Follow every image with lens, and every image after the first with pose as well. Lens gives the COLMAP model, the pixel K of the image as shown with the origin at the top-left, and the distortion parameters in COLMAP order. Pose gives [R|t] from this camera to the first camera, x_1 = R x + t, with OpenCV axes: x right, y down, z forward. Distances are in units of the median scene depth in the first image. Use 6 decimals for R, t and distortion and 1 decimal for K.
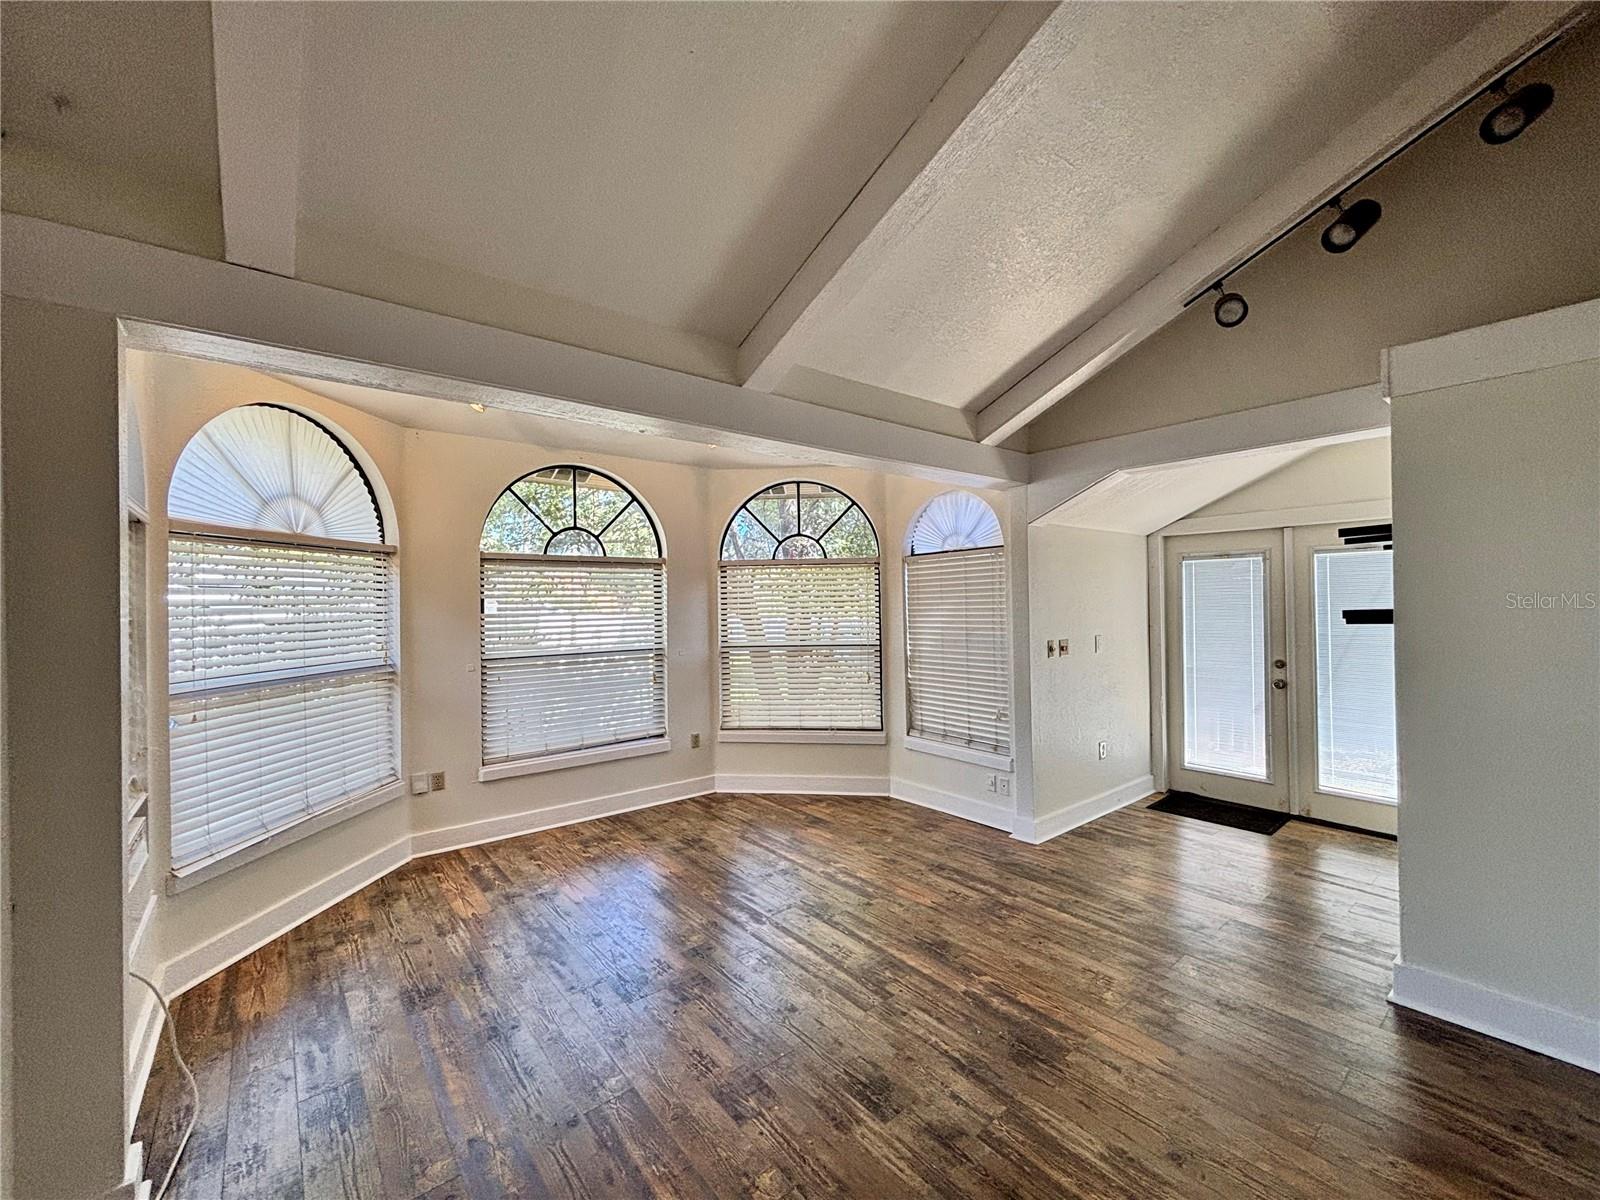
lens RADIAL K [[653.5, 0, 793.1], [0, 653.5, 599.8], [0, 0, 1]] dist [0.000826, 0.000490]
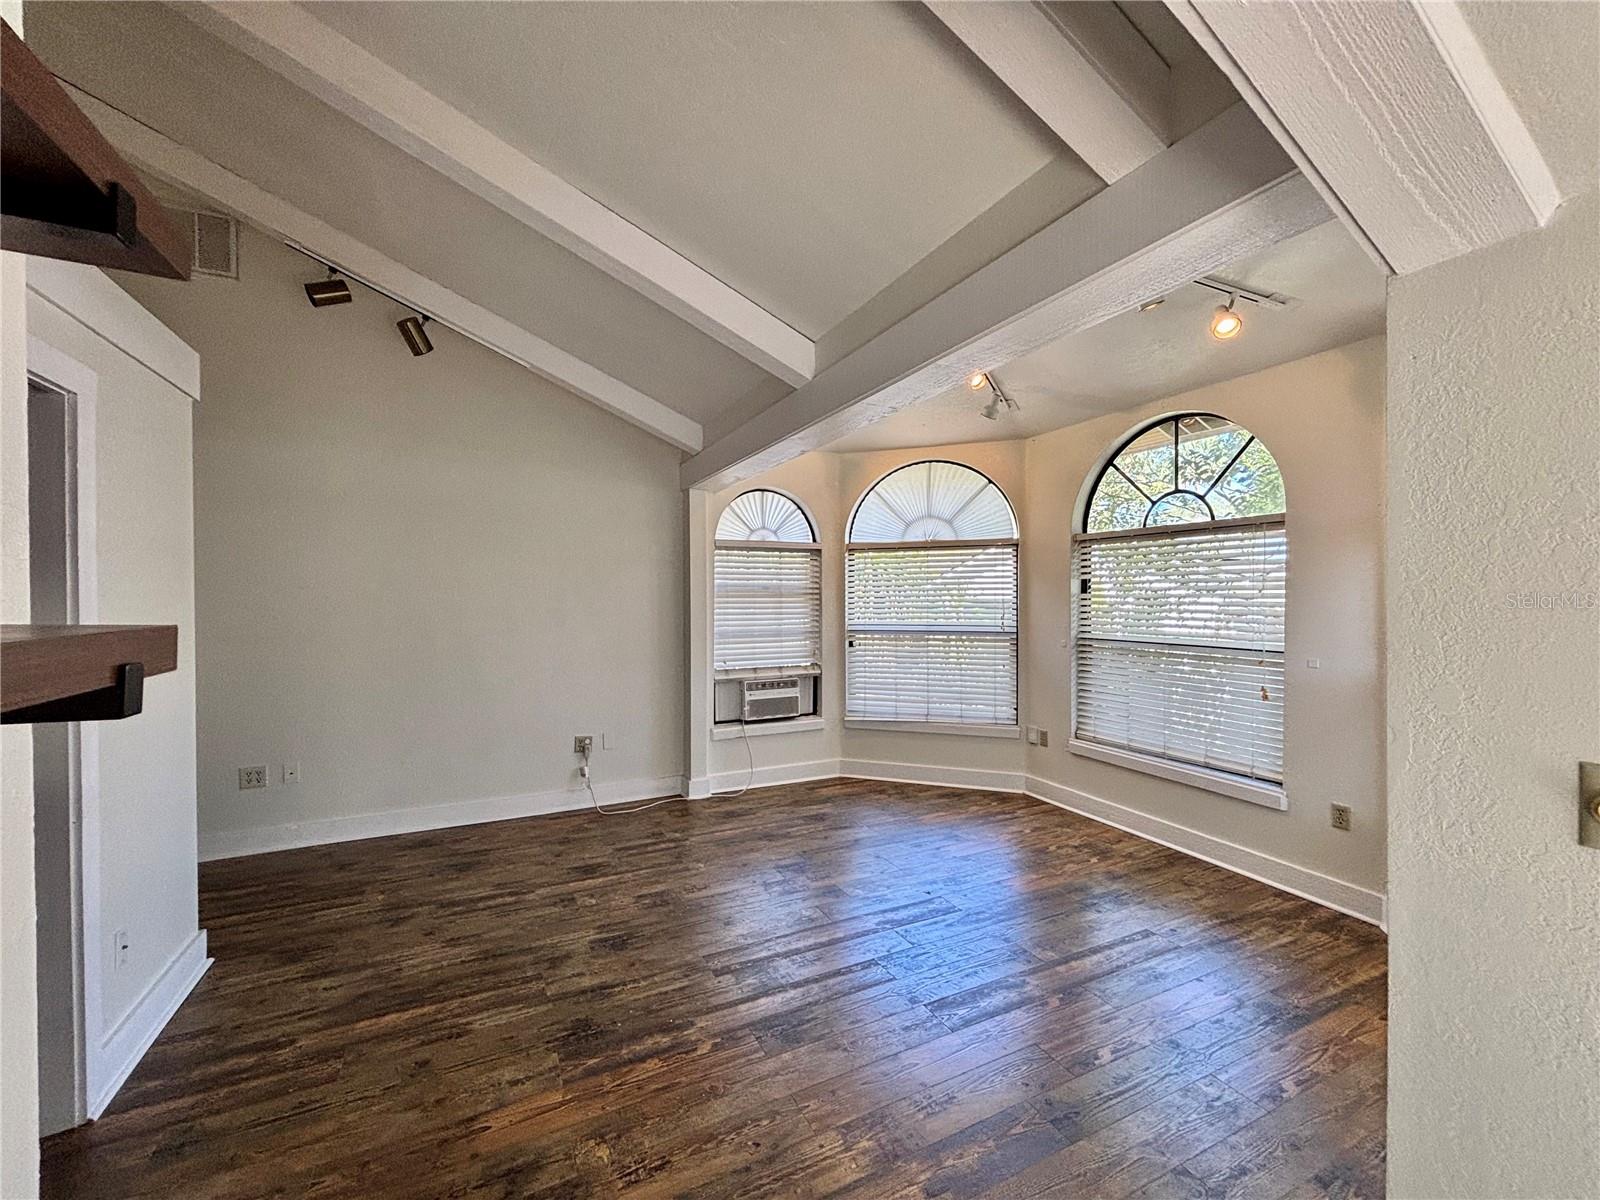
lens RADIAL K [[653.5, 0, 793.1], [0, 653.5, 599.8], [0, 0, 1]] dist [0.000826, 0.000490]
pose [[-0.226225, 0.024903, -0.973757, 0.816308], [0.009746, 0.999681, 0.023301, 0.003178], [0.974026, -0.004219, -0.226395, 1.007321]]
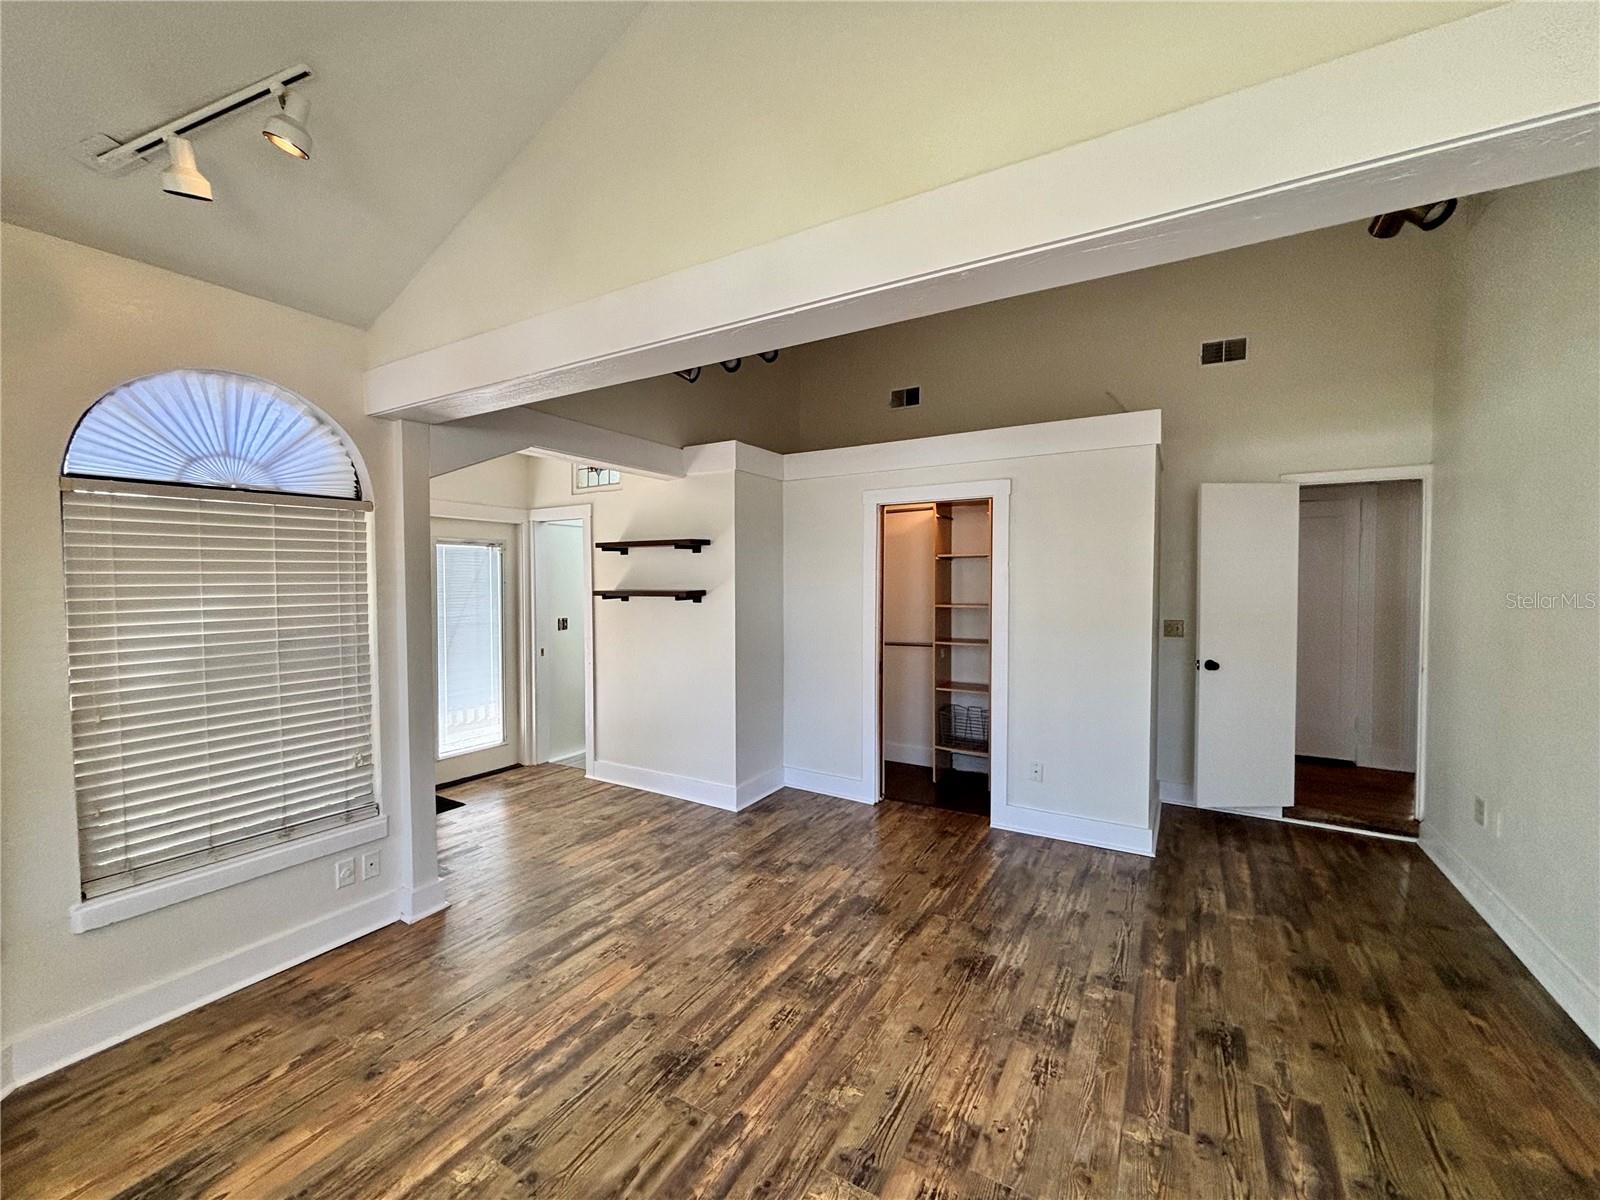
lens RADIAL K [[653.5, 0, 793.1], [0, 653.5, 599.8], [0, 0, 1]] dist [0.000826, 0.000490]
pose [[-0.348717, -0.011225, 0.937161, -0.567937], [0.003683, 0.999904, 0.013347, 0.012359], [-0.937221, 0.008106, -0.348642, 1.065694]]
